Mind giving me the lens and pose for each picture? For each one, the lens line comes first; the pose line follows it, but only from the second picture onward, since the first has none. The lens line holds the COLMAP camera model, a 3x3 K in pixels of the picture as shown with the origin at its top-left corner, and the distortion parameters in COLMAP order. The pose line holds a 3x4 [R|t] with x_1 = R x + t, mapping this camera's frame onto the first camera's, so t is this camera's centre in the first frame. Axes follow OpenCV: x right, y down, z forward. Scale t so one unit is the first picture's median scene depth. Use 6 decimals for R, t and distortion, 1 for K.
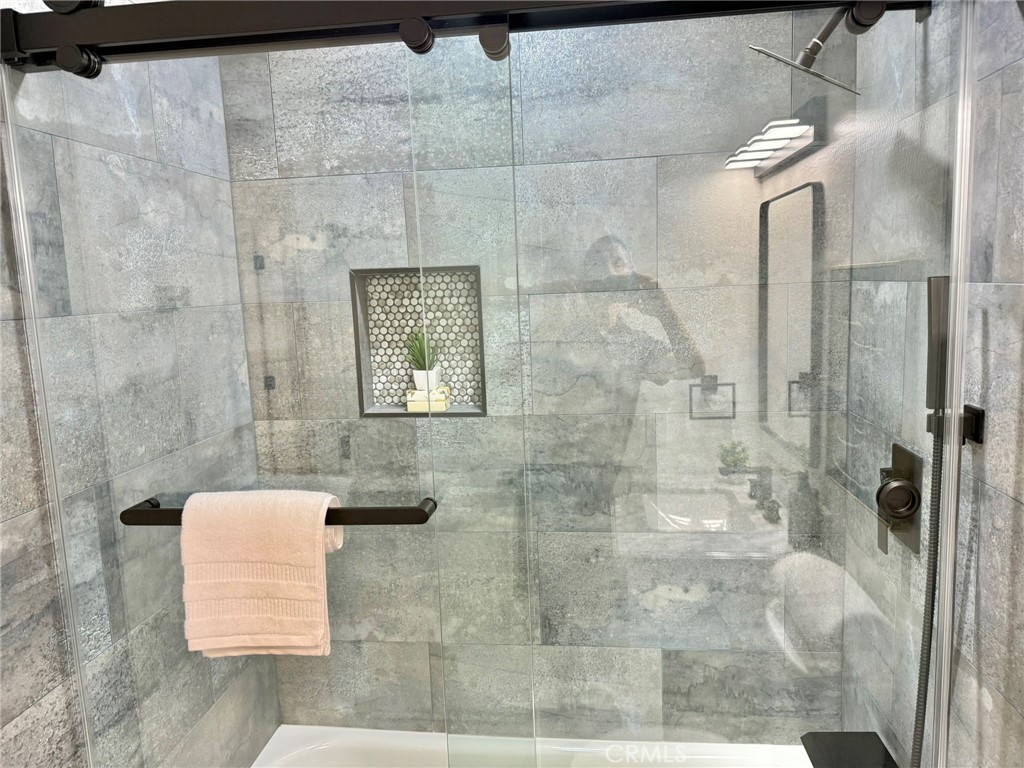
lens RADIAL K [[717.5, 0, 512.0], [0, 717.5, 384.0], [0, 0, 1]] dist [0.093809, -0.142600]
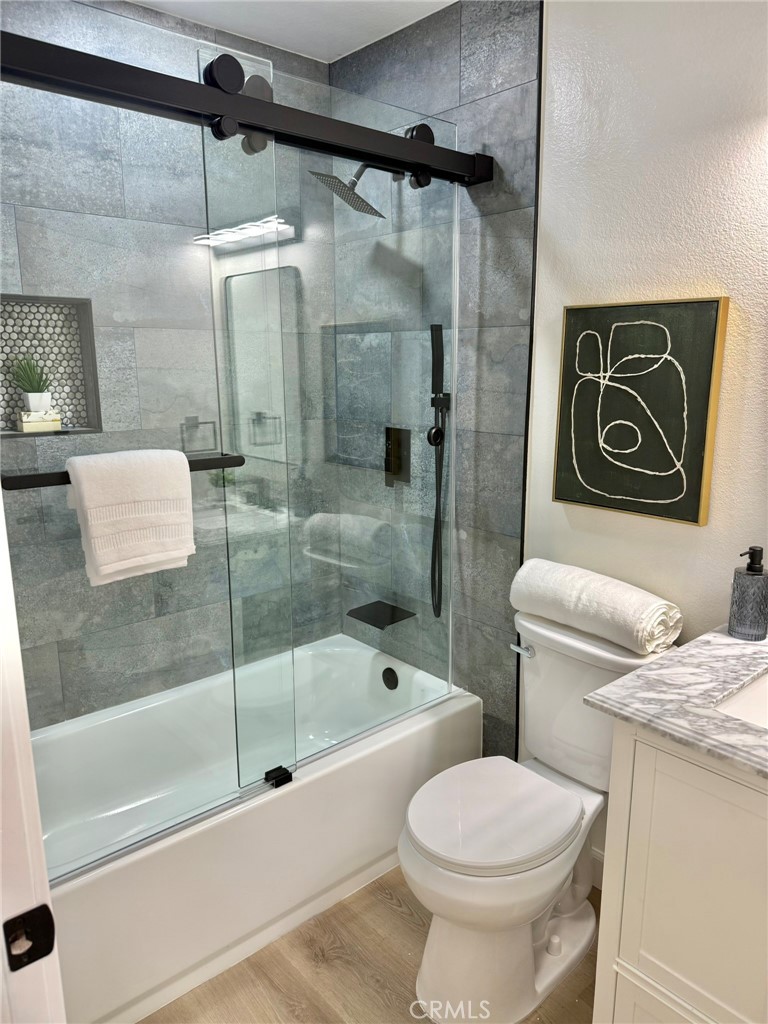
lens RADIAL K [[717.5, 0, 401.2], [0, 717.5, 517.0], [0, 0, 1]] dist [0.093809, -0.142600]
pose [[0.668391, -0.121056, 0.733893, -0.588452], [0.079013, 0.992640, 0.091776, 0.110750], [-0.739602, -0.003355, 0.673036, -0.154828]]
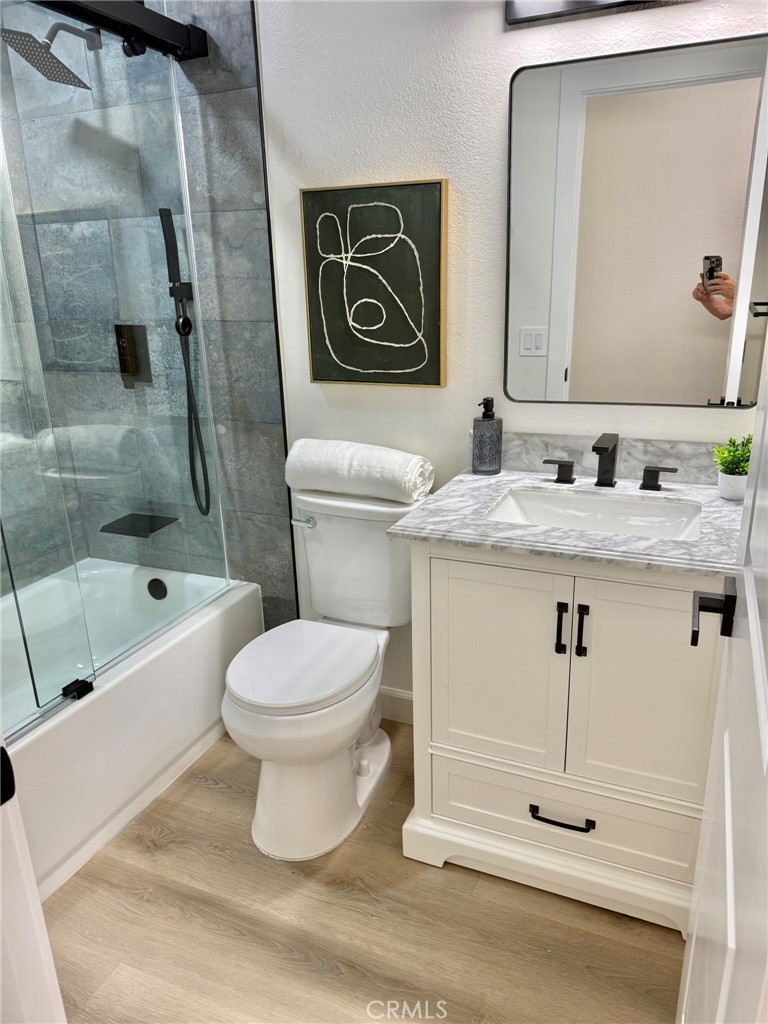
lens RADIAL K [[717.5, 0, 401.2], [0, 717.5, 517.0], [0, 0, 1]] dist [0.093809, -0.142600]
pose [[0.288617, -0.266828, 0.919512, -0.717596], [0.146366, 0.961390, 0.233039, 0.164842], [-0.946191, 0.067327, 0.316528, -0.081502]]
